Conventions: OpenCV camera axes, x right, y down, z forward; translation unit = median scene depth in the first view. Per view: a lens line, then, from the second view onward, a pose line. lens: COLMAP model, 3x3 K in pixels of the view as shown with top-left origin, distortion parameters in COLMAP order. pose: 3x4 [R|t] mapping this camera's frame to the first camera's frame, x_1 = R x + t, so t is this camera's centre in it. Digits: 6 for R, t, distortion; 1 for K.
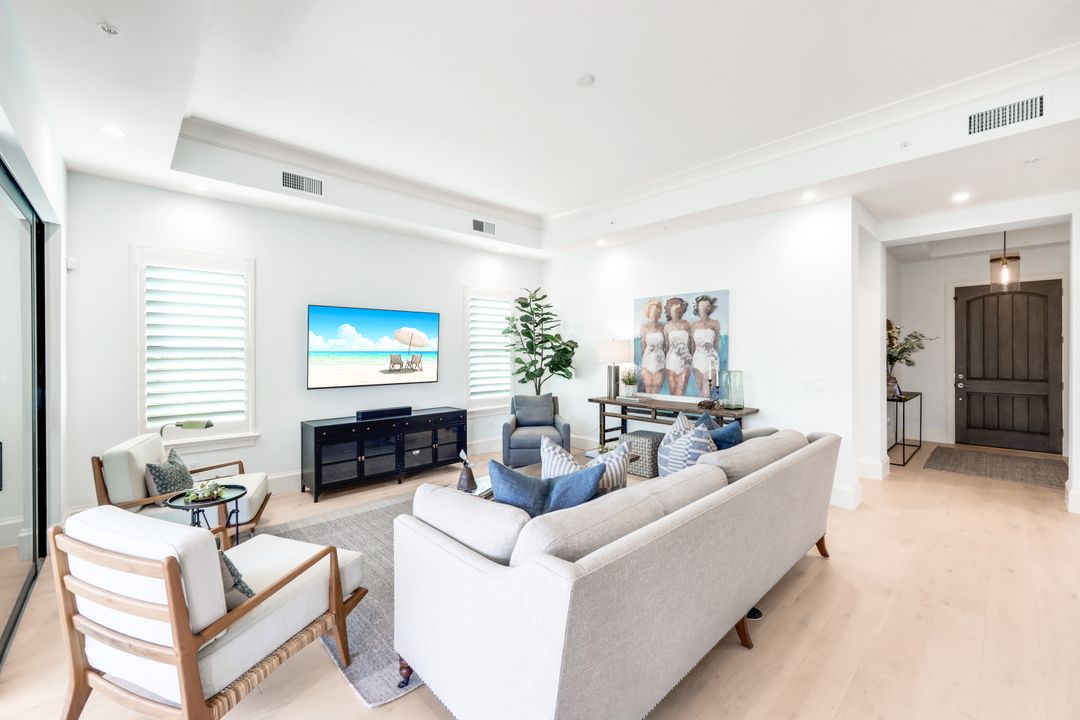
lens RADIAL K [[441.5, 0, 540.3], [0, 441.5, 353.9], [0, 0, 1]] dist [-0.001349, -0.000136]
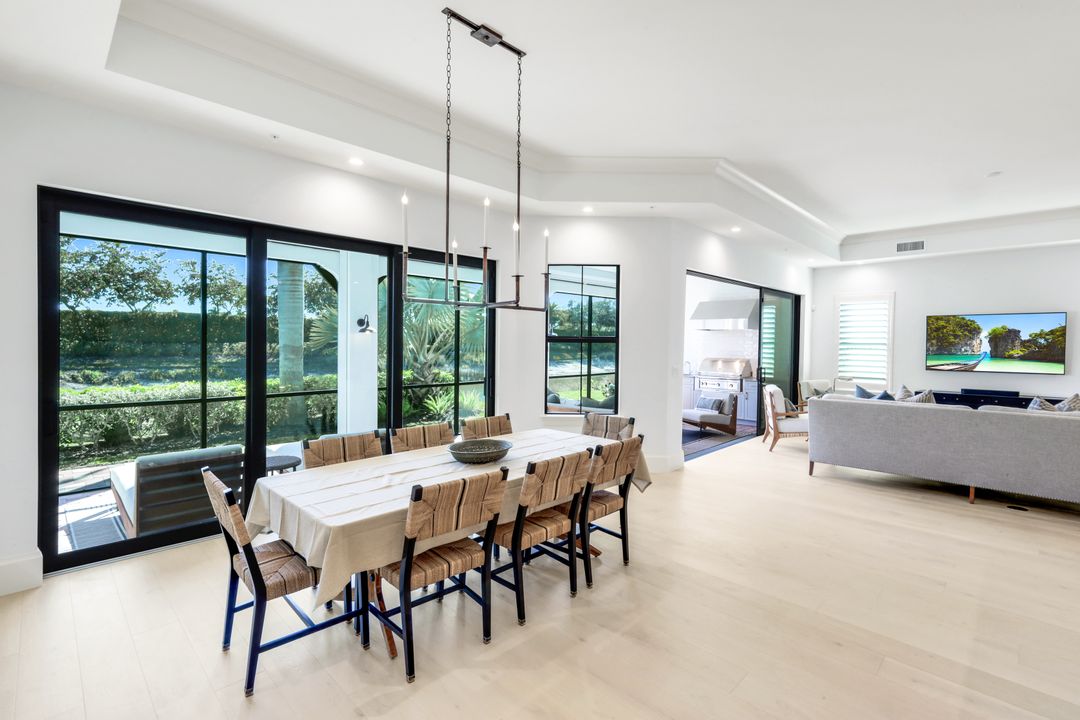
lens RADIAL K [[490.2, 0, 541.3], [0, 490.2, 353.2], [0, 0, 1]] dist [0.001356, 0.000137]
pose [[0.040836, 0.020719, -0.998951, 1.238572], [-0.009960, 0.999744, 0.020329, -0.000369], [0.999116, 0.009120, 0.041032, -0.462751]]
